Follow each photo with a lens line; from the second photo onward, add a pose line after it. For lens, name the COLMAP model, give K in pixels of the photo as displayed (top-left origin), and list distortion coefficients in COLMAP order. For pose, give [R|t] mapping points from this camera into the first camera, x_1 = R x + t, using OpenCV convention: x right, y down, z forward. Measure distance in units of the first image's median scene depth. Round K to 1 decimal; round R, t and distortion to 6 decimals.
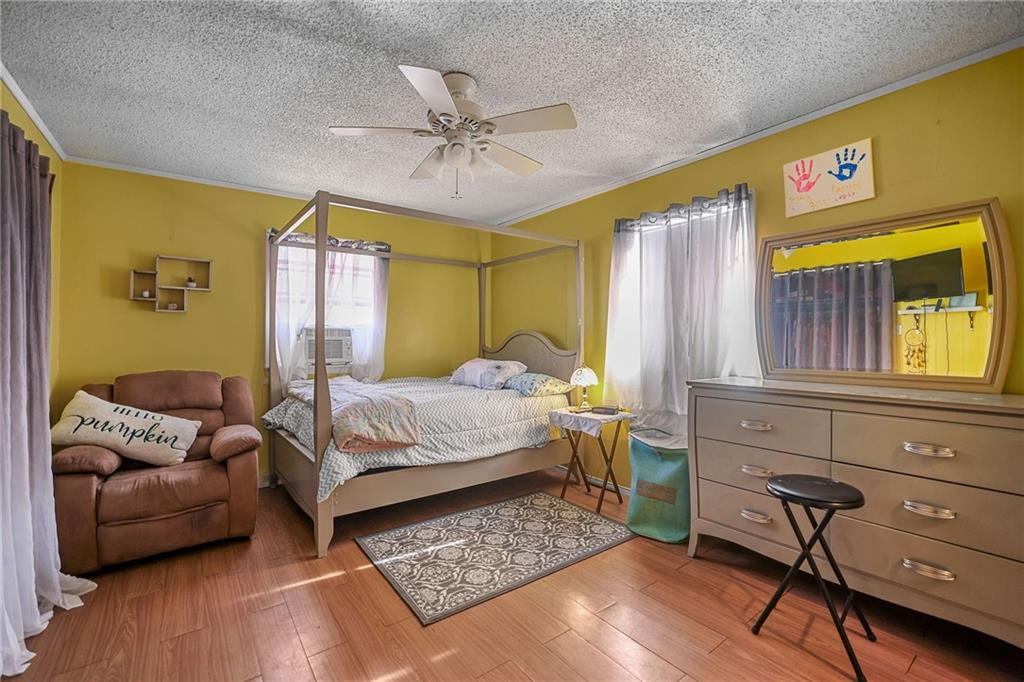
lens RADIAL K [[437.3, 0, 512.0], [0, 437.3, 341.0], [0, 0, 1]] dist [-0.054154, 0.018464]
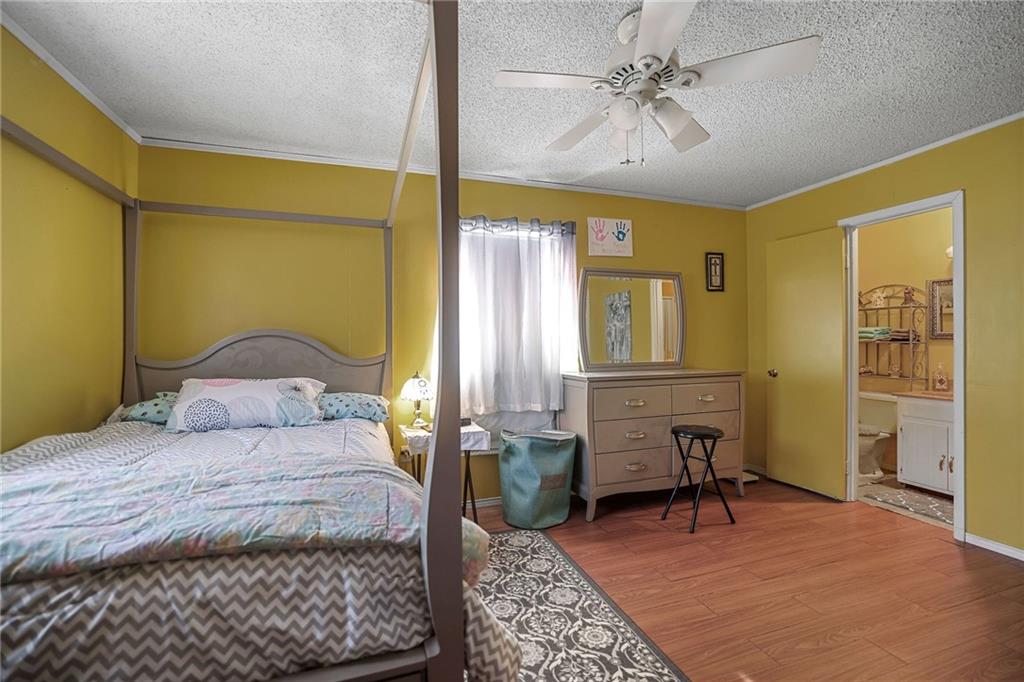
lens RADIAL K [[437.3, 0, 512.0], [0, 437.3, 341.0], [0, 0, 1]] dist [-0.054154, 0.018464]
pose [[0.319398, 0.000992, 0.947620, -0.794103], [0.006215, 0.999976, -0.003142, -0.006265], [-0.947600, 0.006893, 0.319385, 0.794045]]
